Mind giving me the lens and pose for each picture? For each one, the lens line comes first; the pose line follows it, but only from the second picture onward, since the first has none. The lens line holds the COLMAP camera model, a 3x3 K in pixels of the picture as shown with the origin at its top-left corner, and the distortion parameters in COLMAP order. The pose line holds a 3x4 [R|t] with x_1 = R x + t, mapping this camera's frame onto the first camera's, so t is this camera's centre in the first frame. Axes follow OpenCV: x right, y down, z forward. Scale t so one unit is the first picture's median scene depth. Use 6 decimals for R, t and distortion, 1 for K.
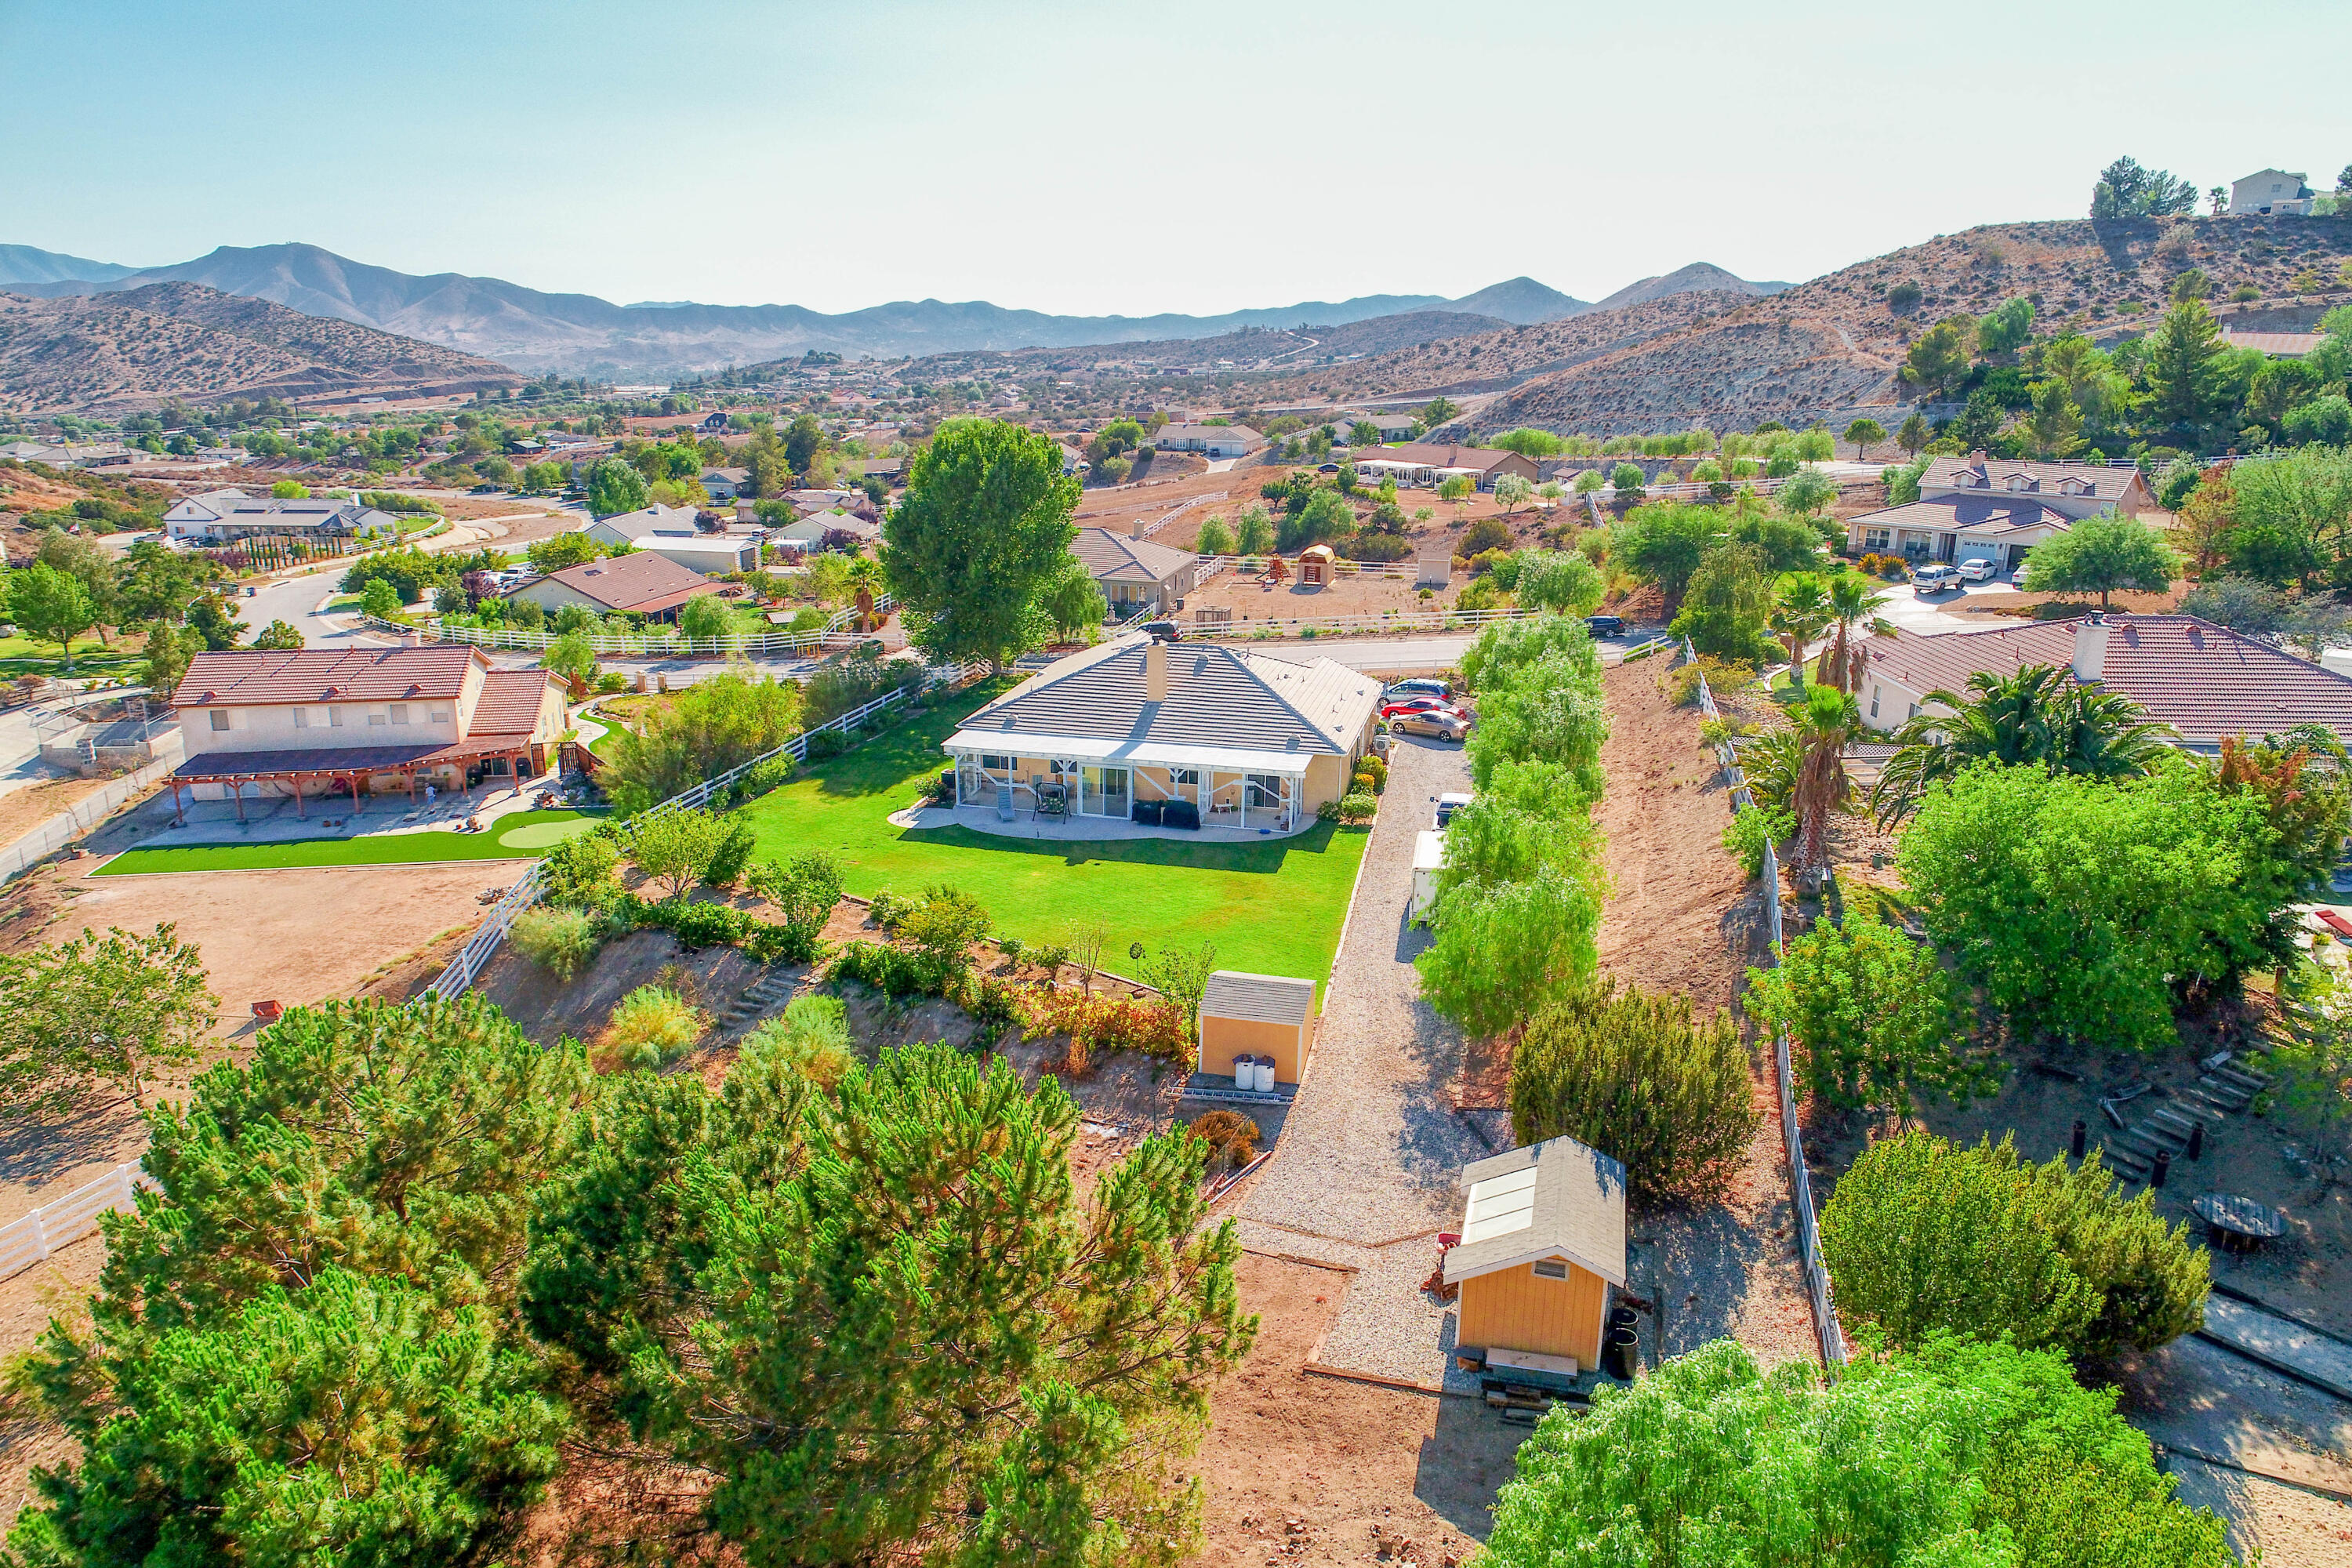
lens RADIAL K [[1592.7, 0, 1174.0], [0, 1592.7, 791.7], [0, 0, 1]] dist [0.003113, 0.000819]
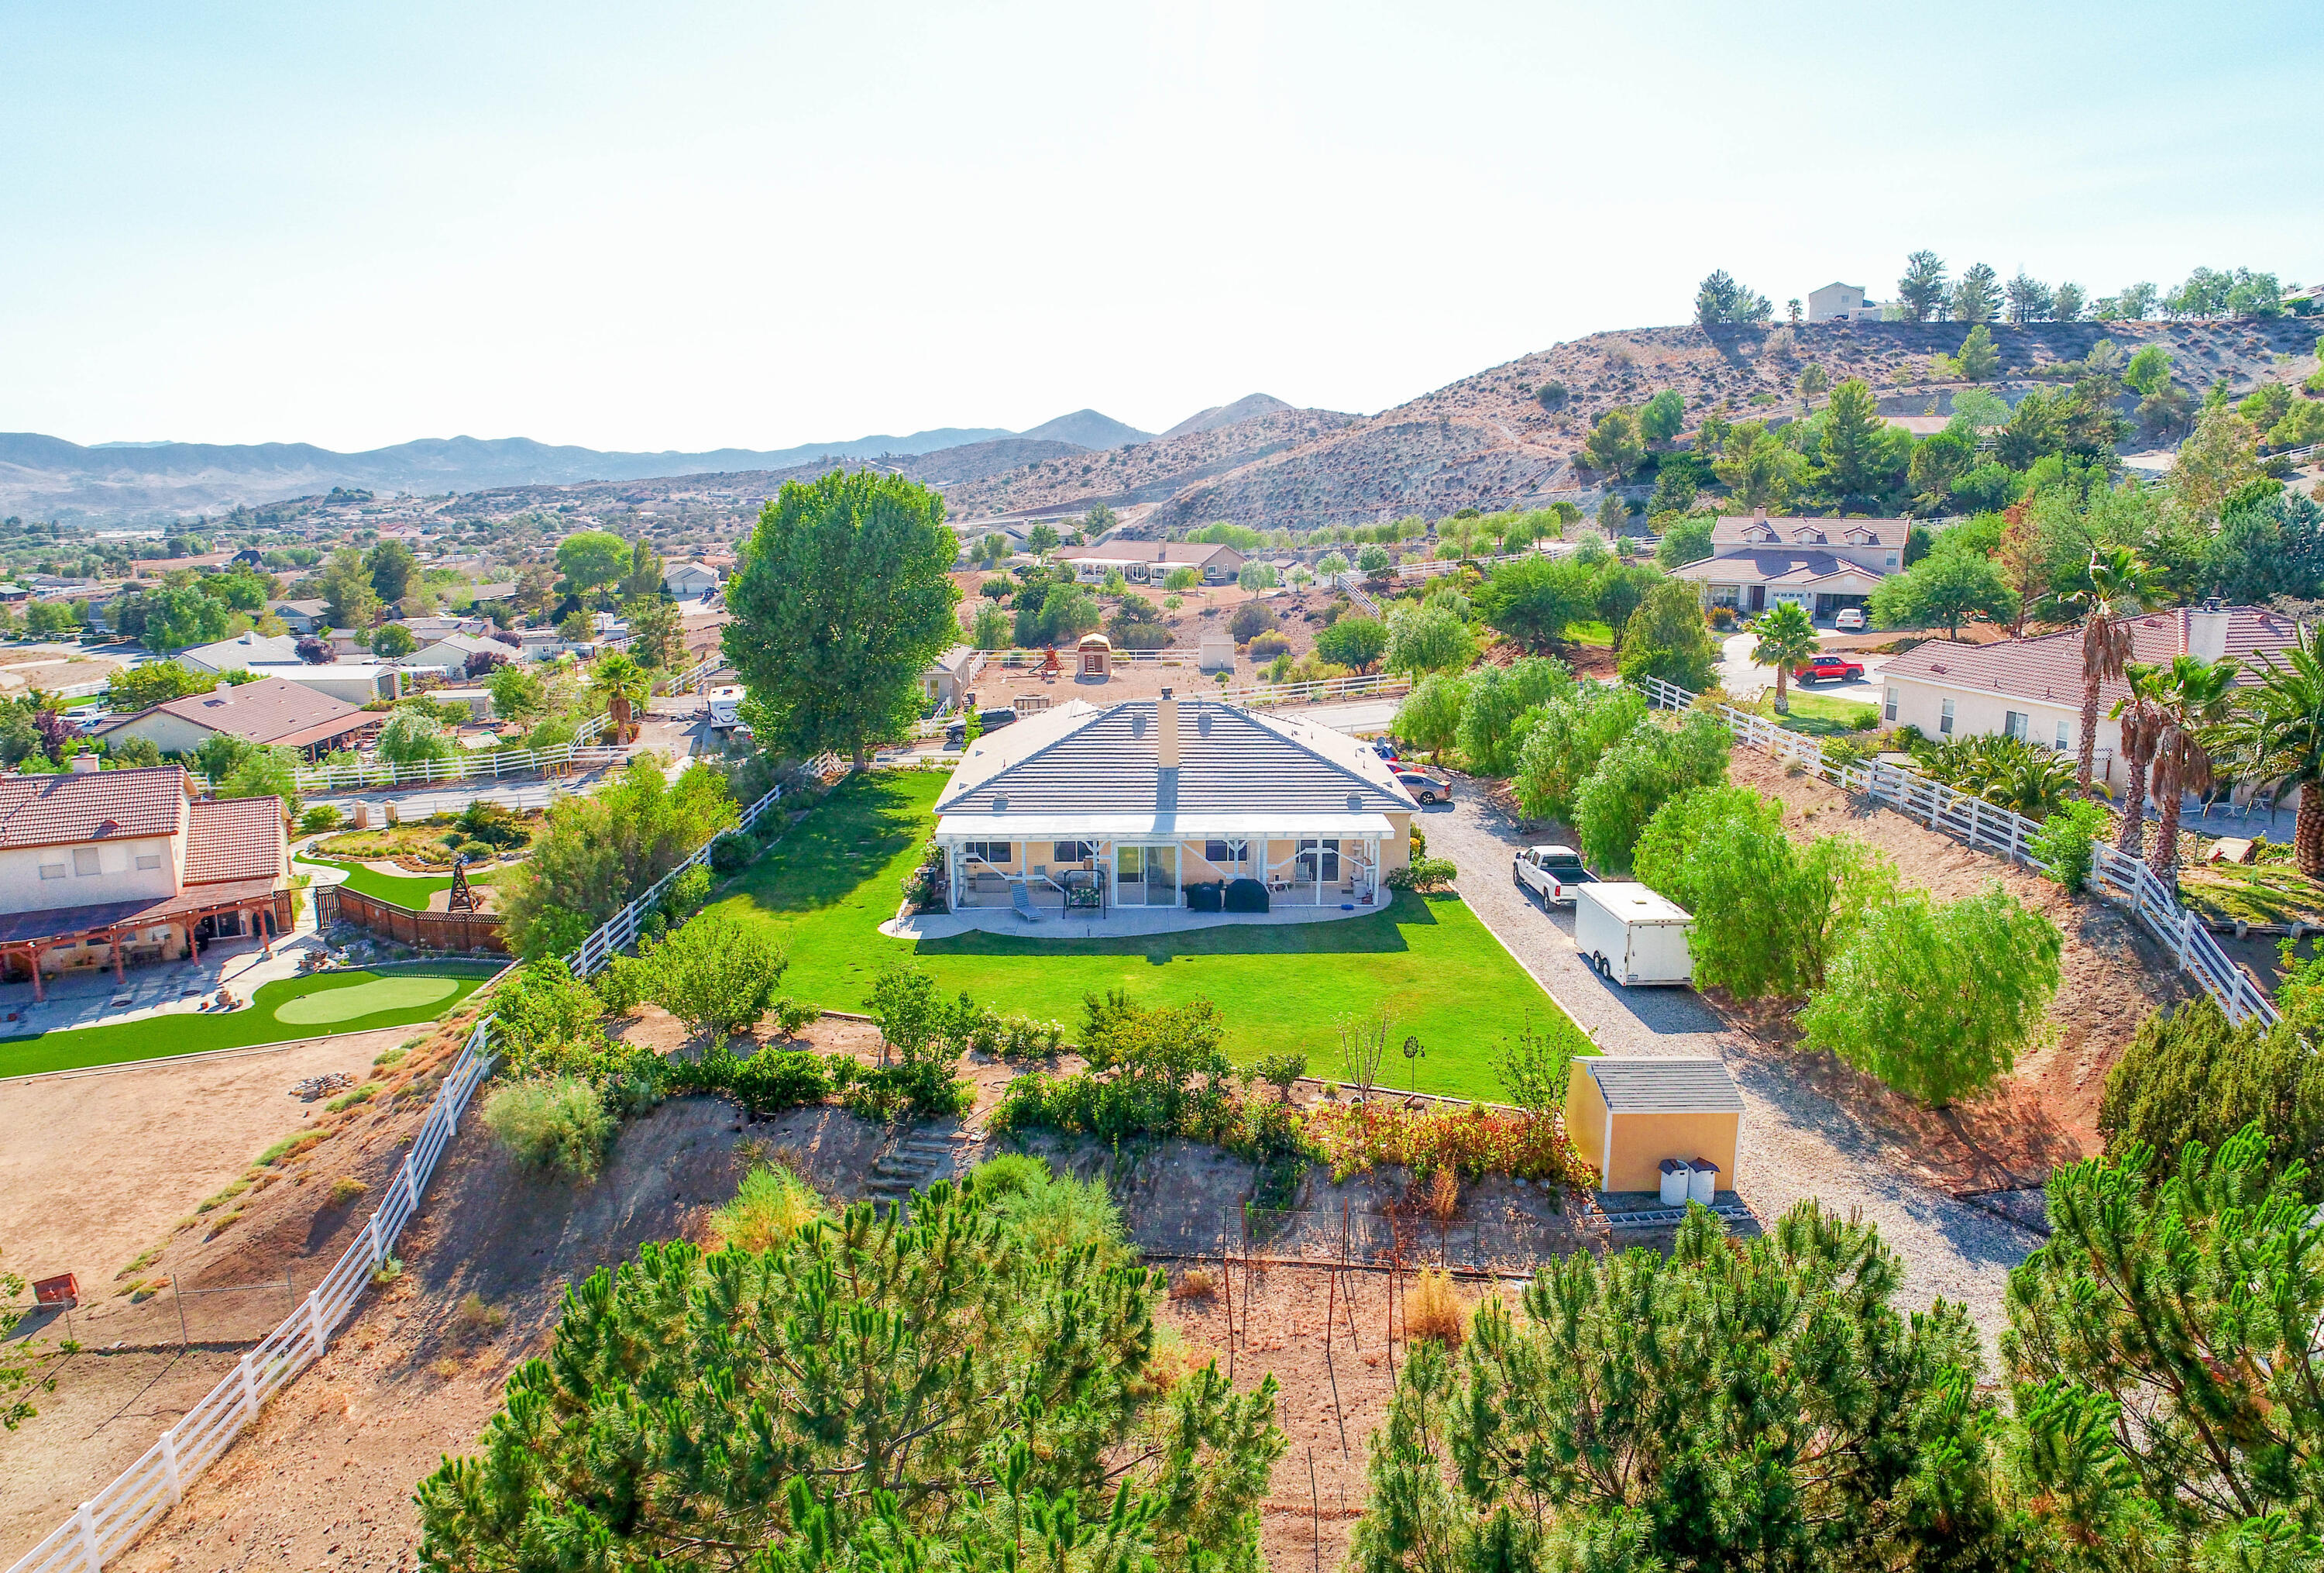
lens RADIAL K [[1619.6, 0, 1169.8], [0, 1619.6, 787.7], [0, 0, 1]] dist [0.004529, 0.001372]
pose [[0.966269, -0.061978, 0.249966, -0.070905], [0.082979, 0.993773, -0.074361, 0.005329], [-0.243801, 0.092594, 0.965395, 0.058386]]
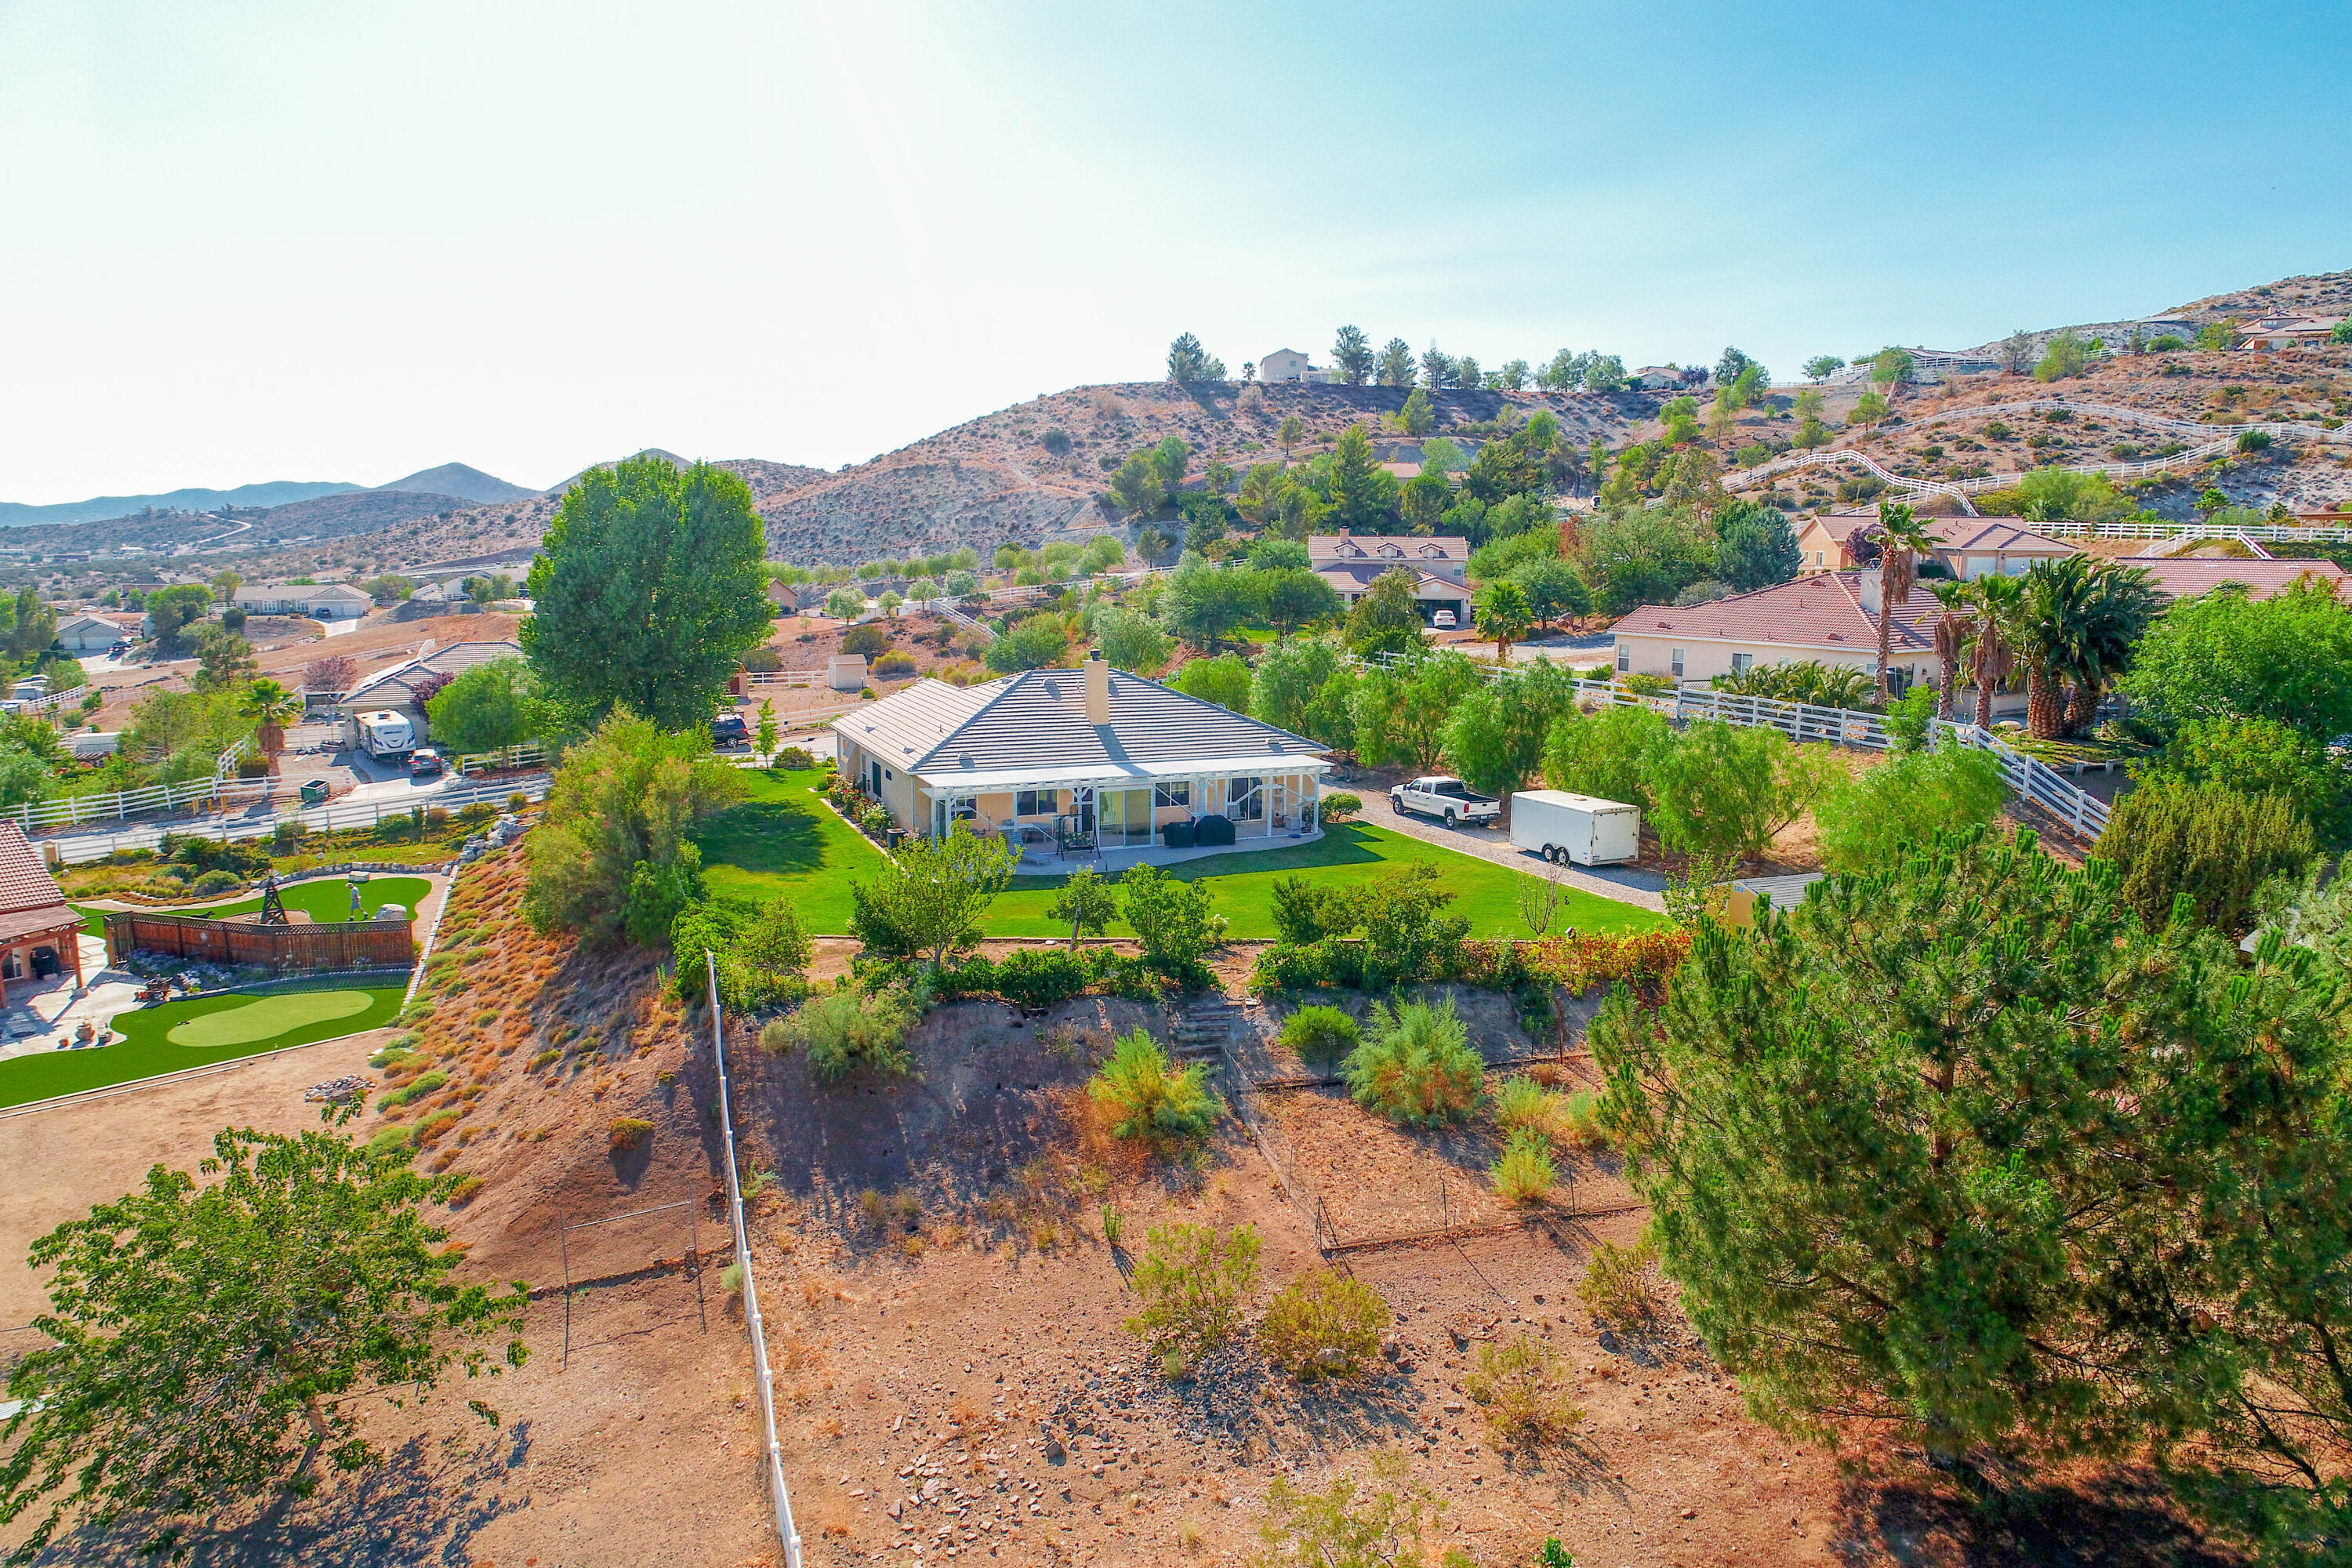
lens RADIAL K [[1610.5, 0, 1166.1], [0, 1610.5, 777.9], [0, 0, 1]] dist [0.005008, 0.006373]
pose [[0.810546, -0.098933, 0.577258, -0.159607], [0.169302, 0.983130, -0.069230, 0.012951], [-0.560671, 0.153845, 0.813622, 0.080690]]
